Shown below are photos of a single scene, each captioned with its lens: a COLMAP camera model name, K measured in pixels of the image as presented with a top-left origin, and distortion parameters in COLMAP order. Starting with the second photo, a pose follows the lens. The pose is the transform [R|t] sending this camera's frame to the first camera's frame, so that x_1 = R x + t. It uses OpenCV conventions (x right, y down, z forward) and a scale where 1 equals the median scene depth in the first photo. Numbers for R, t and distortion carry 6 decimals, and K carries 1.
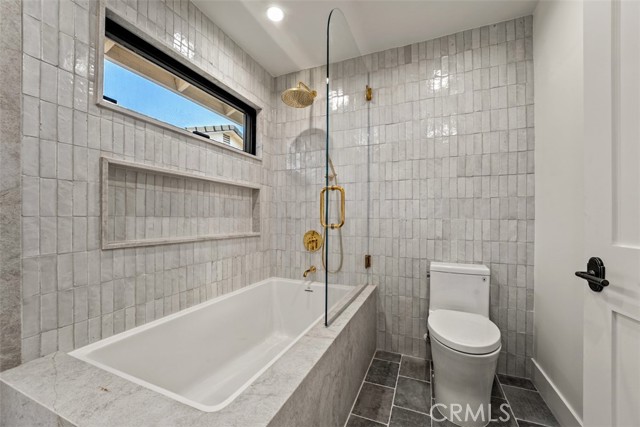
lens RADIAL K [[256.6, 0, 313.1], [0, 256.6, 214.0], [0, 0, 1]] dist [-0.007585, 0.002115]
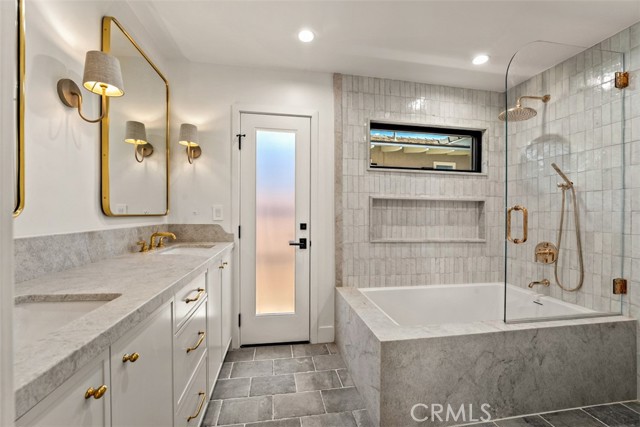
lens RADIAL K [[256.6, 0, 319.2], [0, 256.6, 215.1], [0, 0, 1]] dist [-0.007585, 0.002115]
pose [[0.549202, 0.005386, -0.835672, 0.402824], [0.006641, 0.999920, 0.010809, -0.063583], [0.835663, -0.011486, 0.549122, -0.274475]]
